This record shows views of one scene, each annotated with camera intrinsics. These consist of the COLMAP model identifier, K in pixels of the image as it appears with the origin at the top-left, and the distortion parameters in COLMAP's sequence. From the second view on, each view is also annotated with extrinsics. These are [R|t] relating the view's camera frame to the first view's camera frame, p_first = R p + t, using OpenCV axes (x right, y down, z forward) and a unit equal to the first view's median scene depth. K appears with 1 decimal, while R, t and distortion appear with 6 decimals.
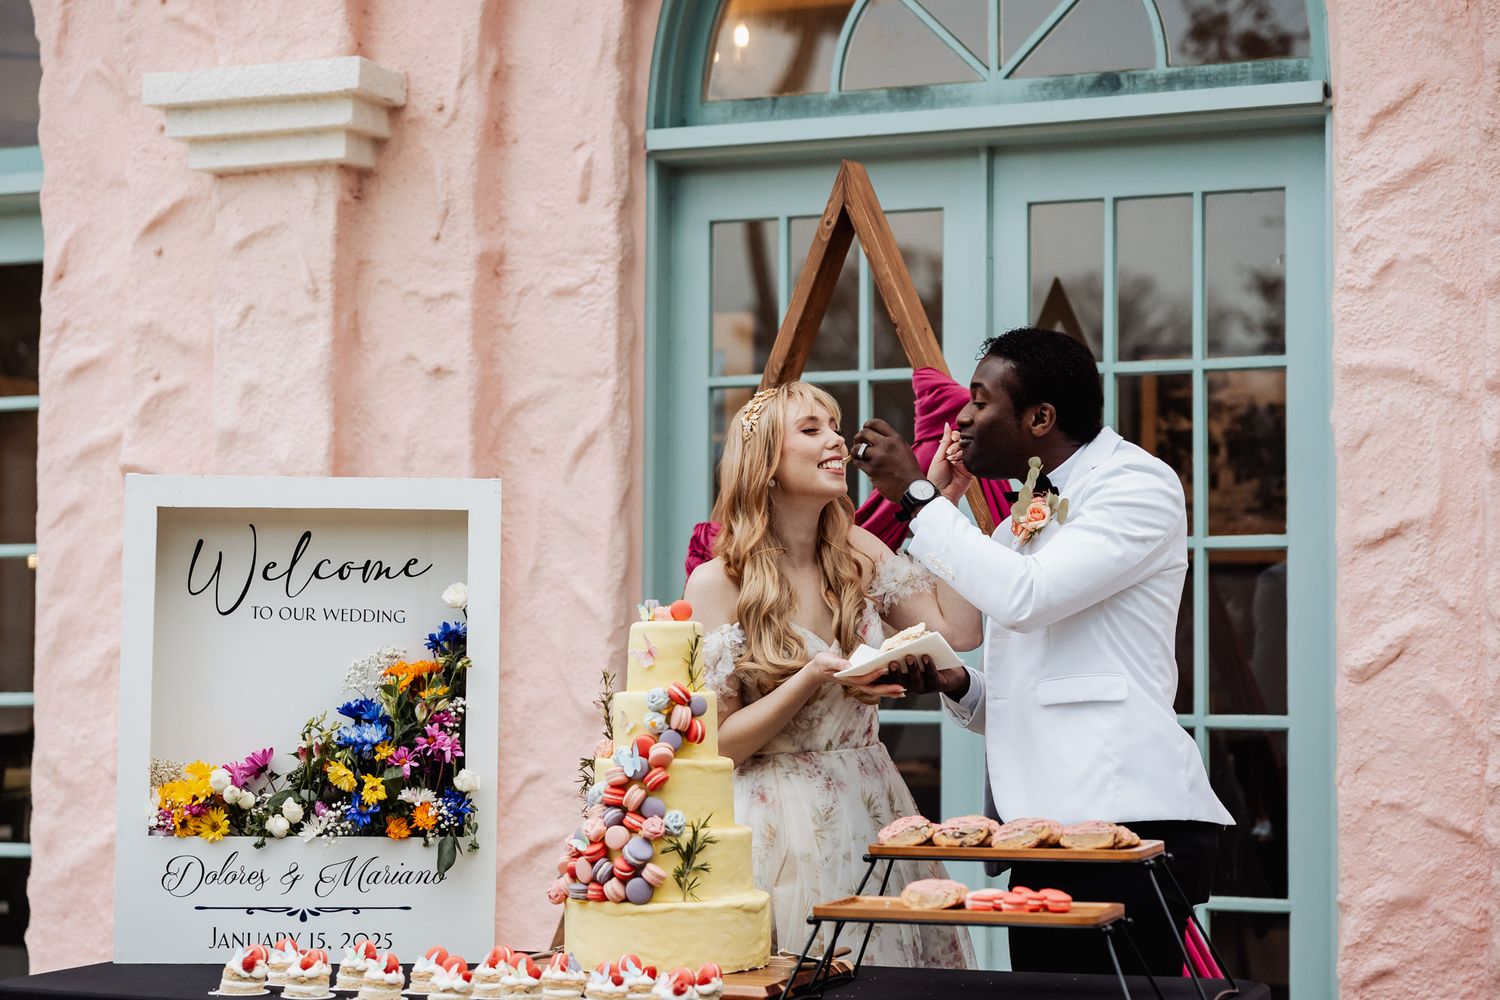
lens RADIAL K [[2887.8, 0, 752.8], [0, 2887.8, 474.2], [0, 0, 1]] dist [0.018038, -0.068653]
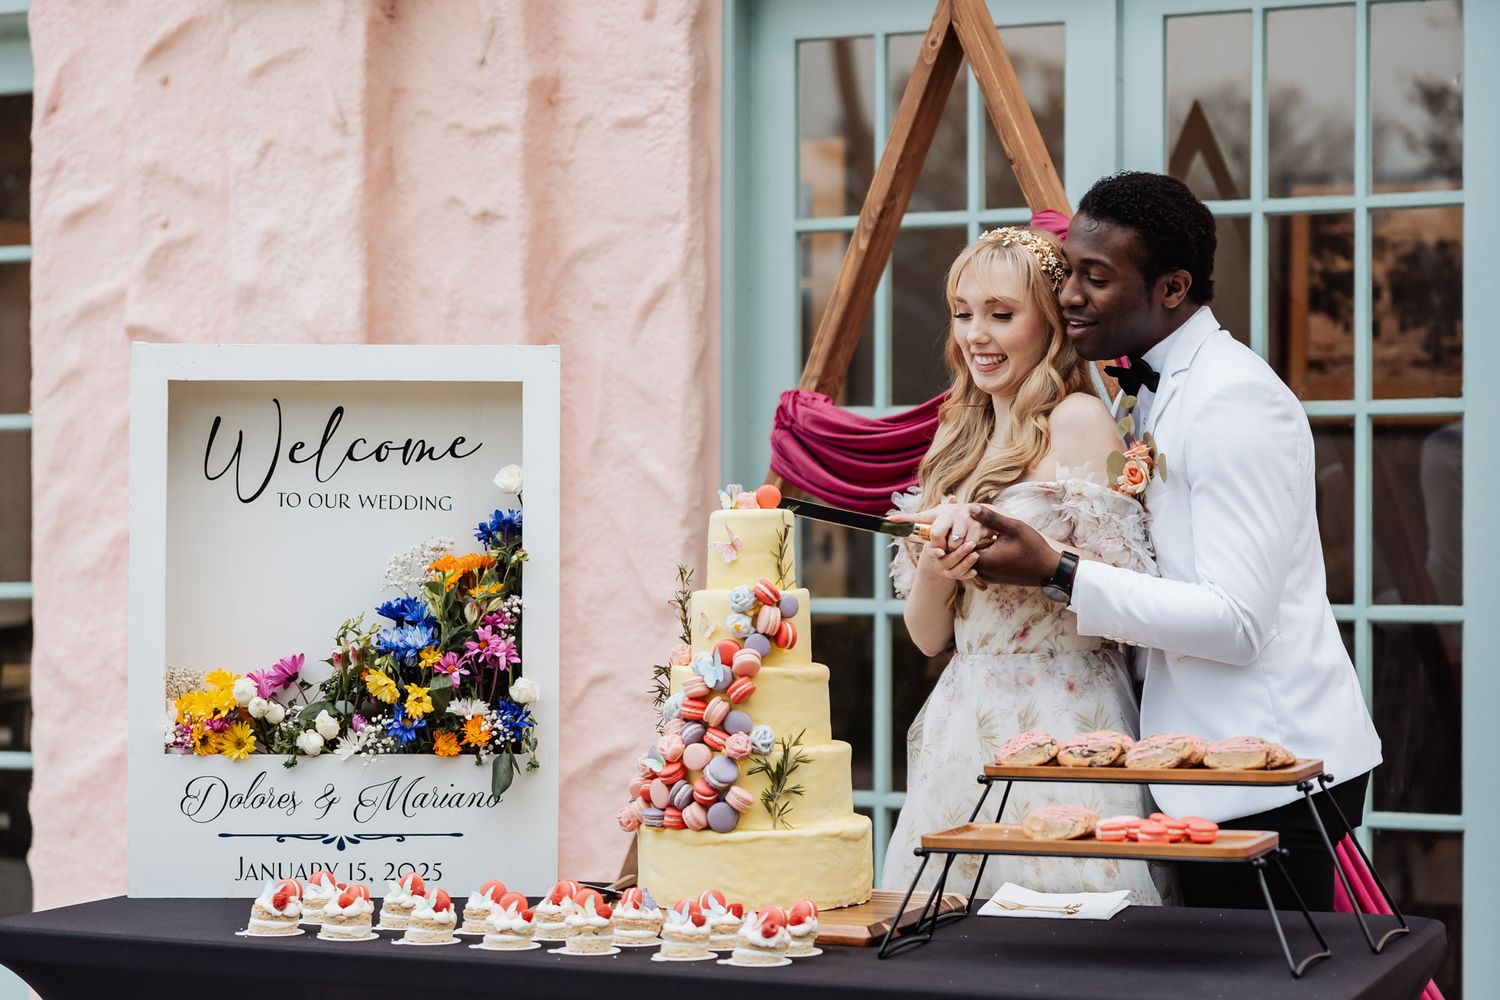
lens RADIAL K [[3274.9, 0, 750.0], [0, 3274.9, 500.0], [0, 0, 1]] dist [0.019072, -0.117824]
pose [[0.999596, -0.005757, -0.027830, -0.002025], [0.007366, 0.998284, 0.058092, -0.007267], [0.027448, -0.058274, 0.997923, 0.010116]]
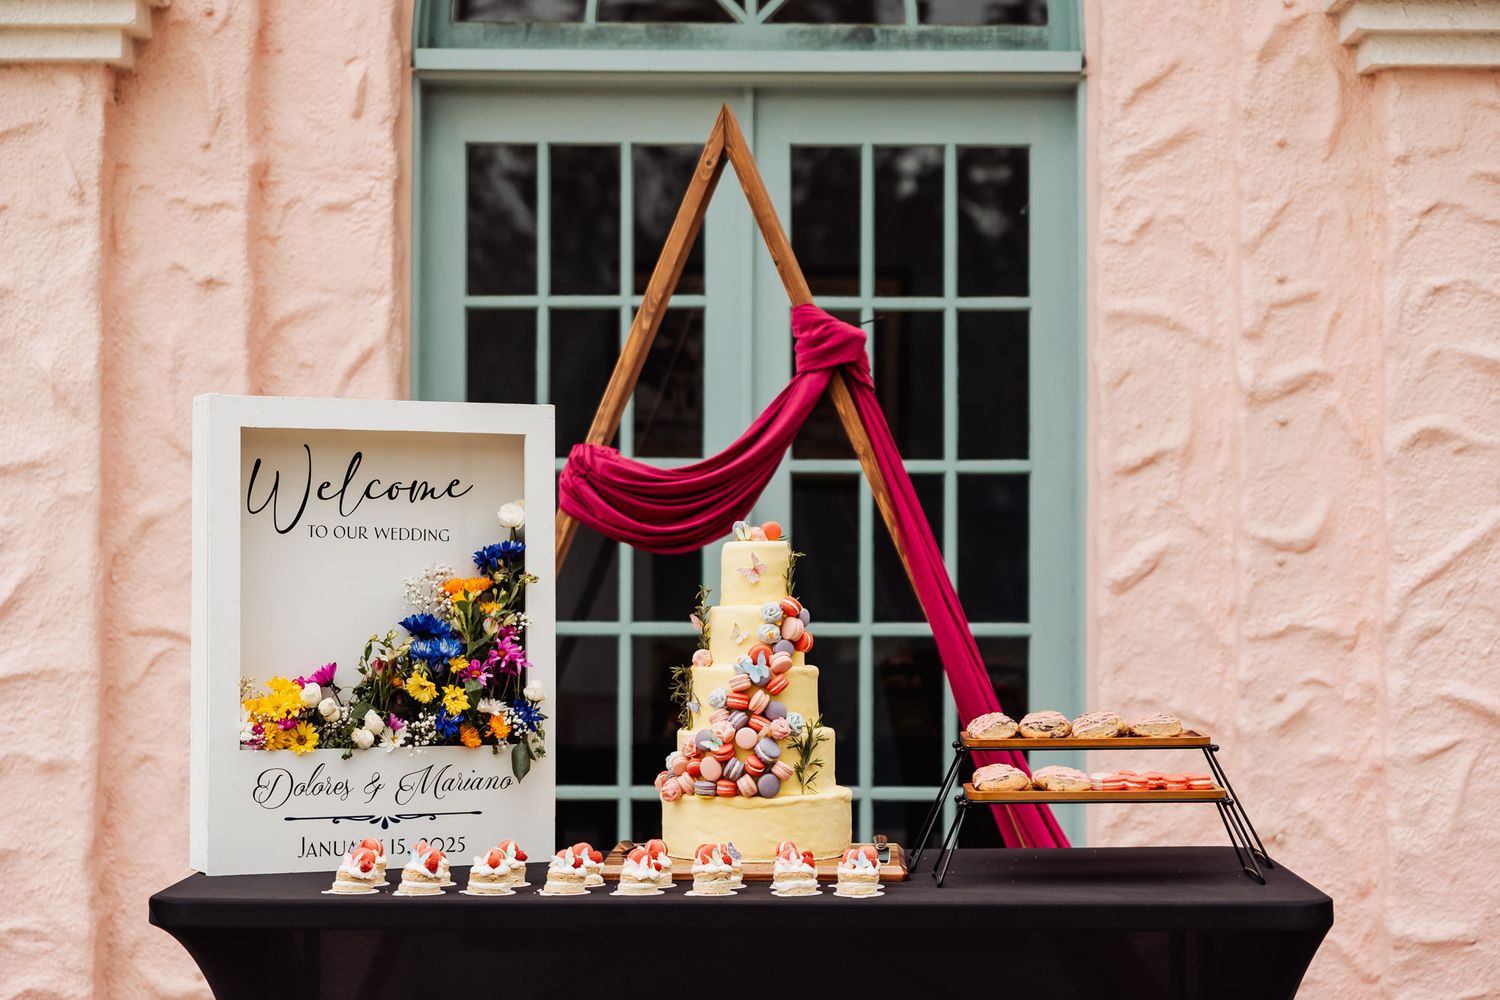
lens RADIAL K [[3274.9, 0, 750.0], [0, 3274.9, 500.0], [0, 0, 1]] dist [0.019072, -0.117824]
pose [[0.912391, 0.005985, 0.409276, -0.420888], [-0.023785, 0.998979, 0.038415, -0.009431], [-0.408628, -0.044784, 0.911602, -0.099123]]
